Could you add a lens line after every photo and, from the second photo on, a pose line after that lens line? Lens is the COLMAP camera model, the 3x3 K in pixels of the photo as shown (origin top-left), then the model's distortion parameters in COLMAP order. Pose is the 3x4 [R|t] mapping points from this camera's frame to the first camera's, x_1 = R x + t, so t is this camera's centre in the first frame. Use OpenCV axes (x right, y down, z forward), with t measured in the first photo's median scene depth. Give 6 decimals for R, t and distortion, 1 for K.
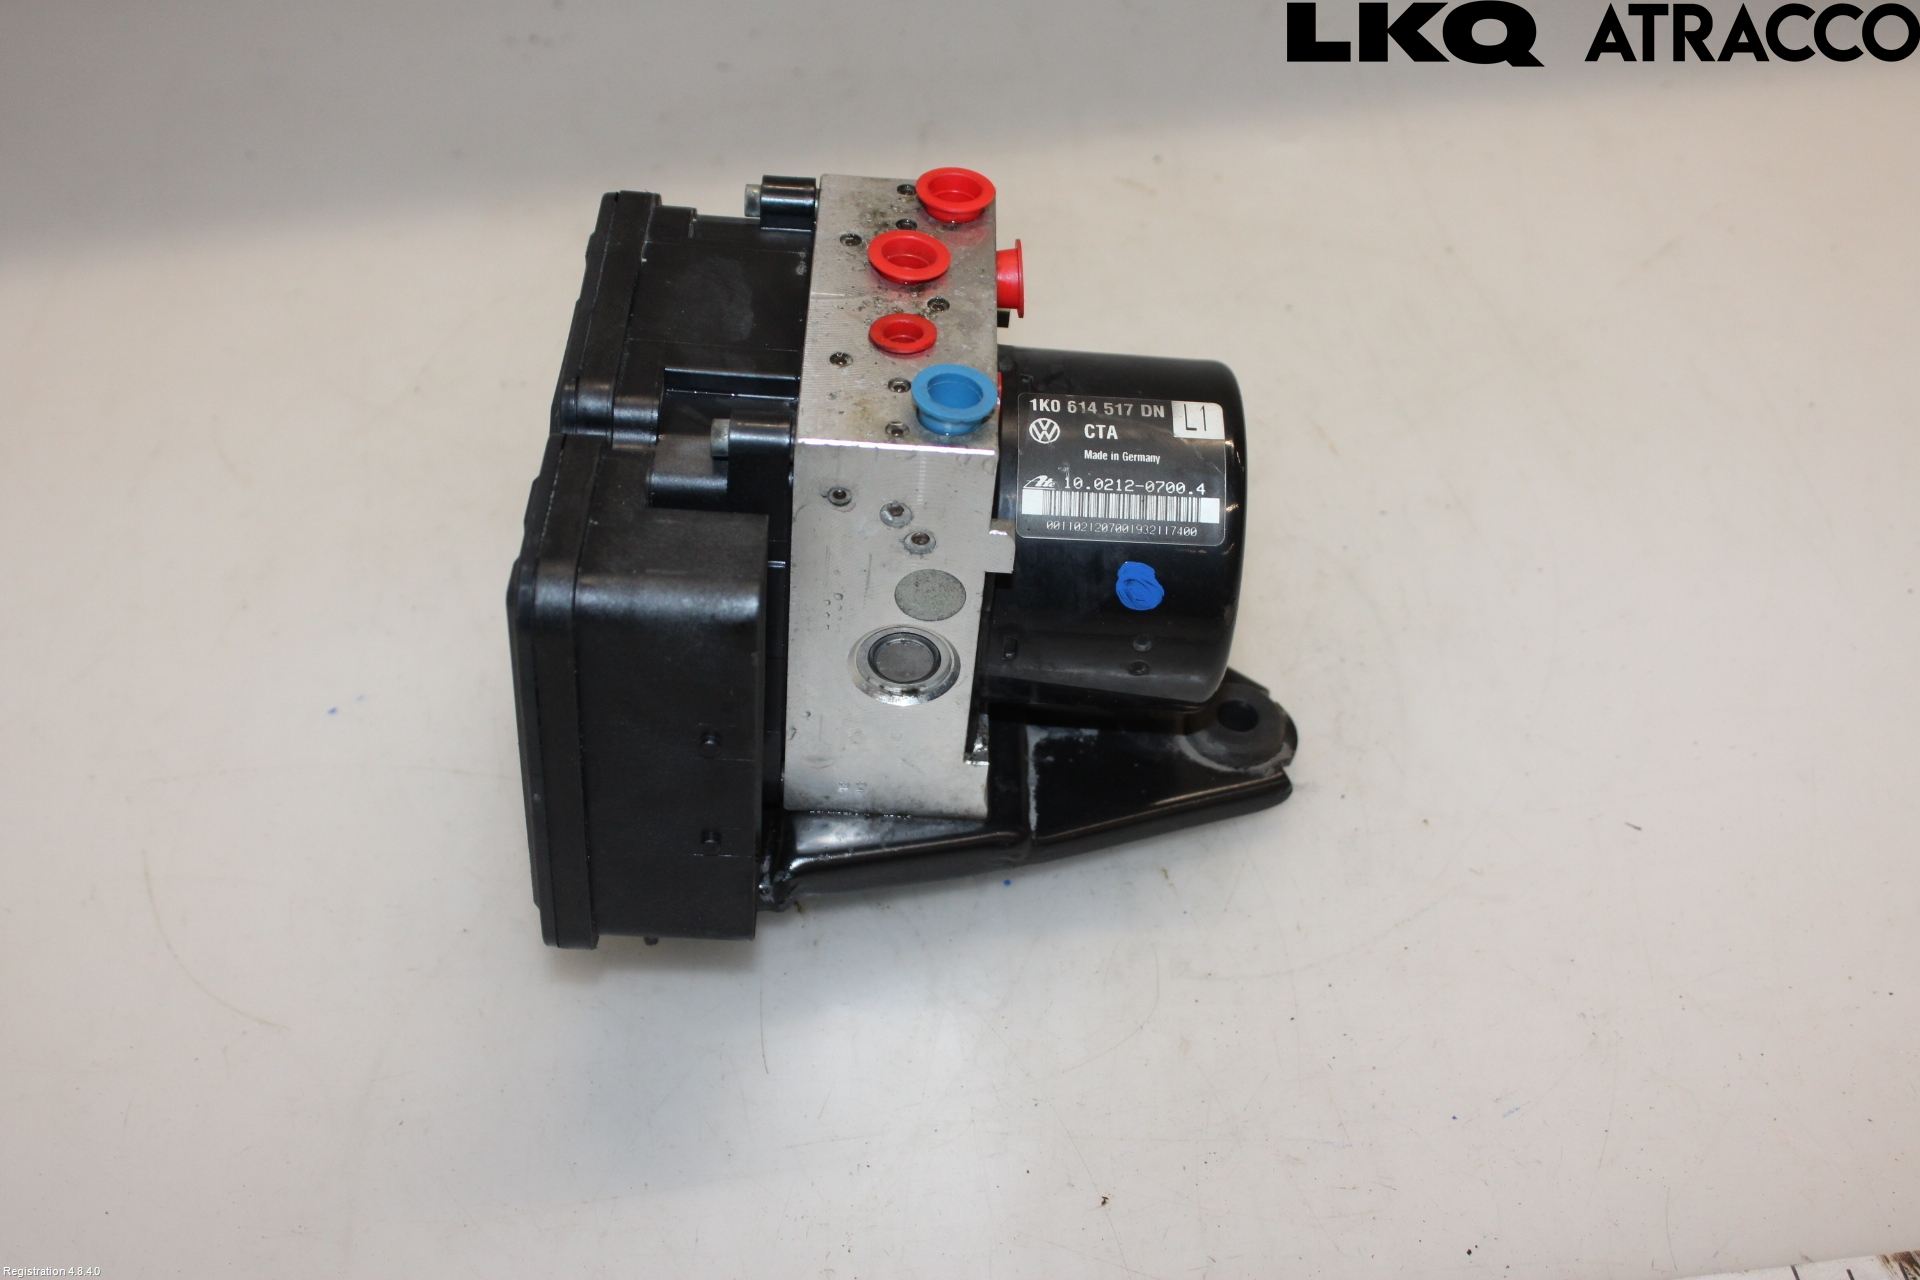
lens RADIAL K [[2205.1, 0, 960.0], [0, 2205.1, 640.0], [0, 0, 1]] dist [-0.049403, -0.023677]
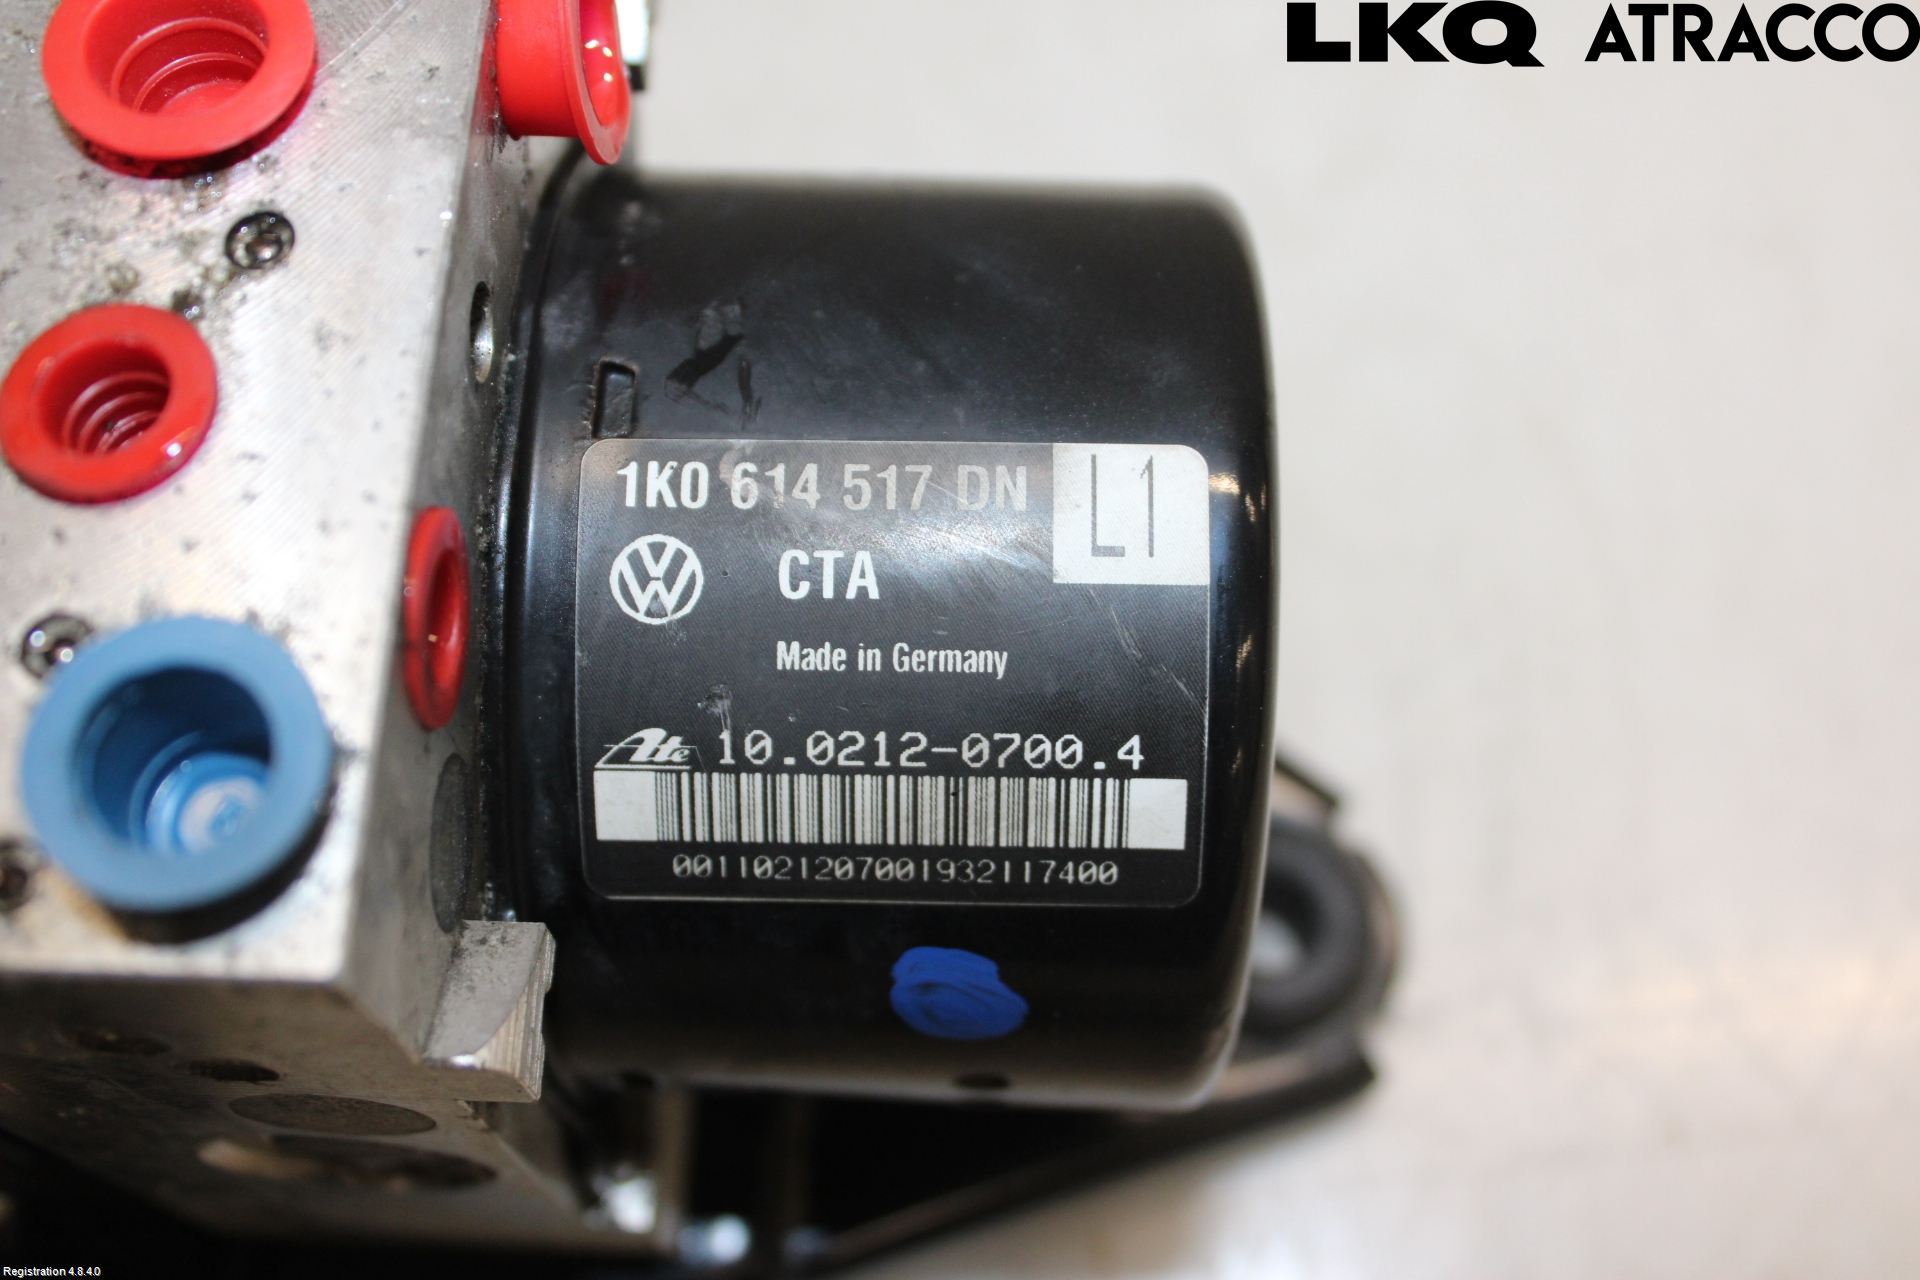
lens RADIAL K [[2205.1, 0, 960.0], [0, 2205.1, 640.0], [0, 0, 1]] dist [-0.049403, -0.023677]
pose [[0.996367, -0.004633, -0.085036, 0.112228], [0.037293, 0.921426, 0.386761, -0.213641], [0.076562, -0.388527, 0.918251, 0.701627]]
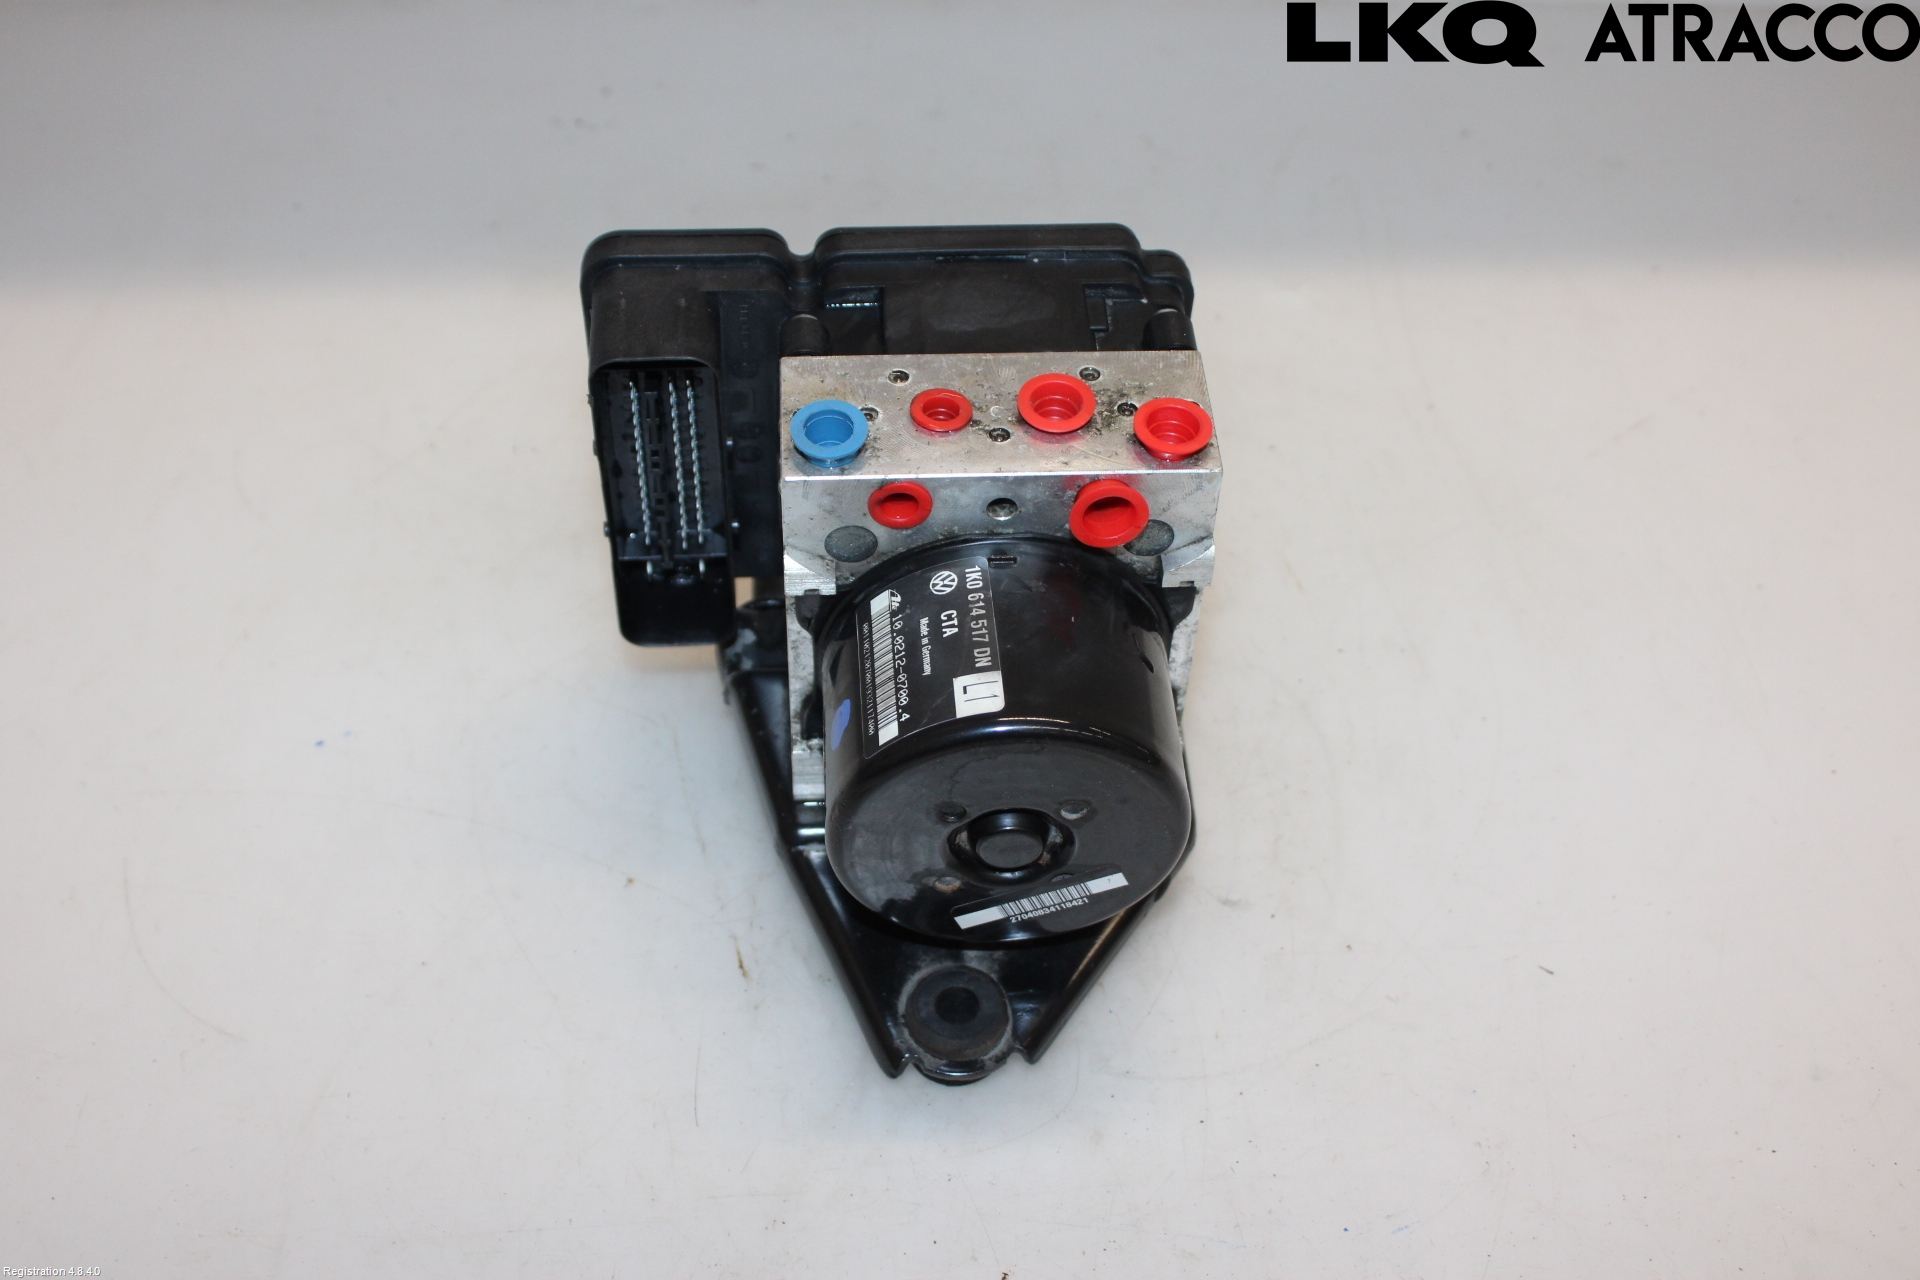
lens RADIAL K [[2205.1, 0, 960.0], [0, 2205.1, 640.0], [0, 0, 1]] dist [-0.049403, -0.023677]
pose [[0.062667, 0.697035, -0.714293, 0.802132], [-0.699517, 0.541160, 0.466714, -0.572555], [0.711863, 0.470413, 0.521500, 0.481165]]
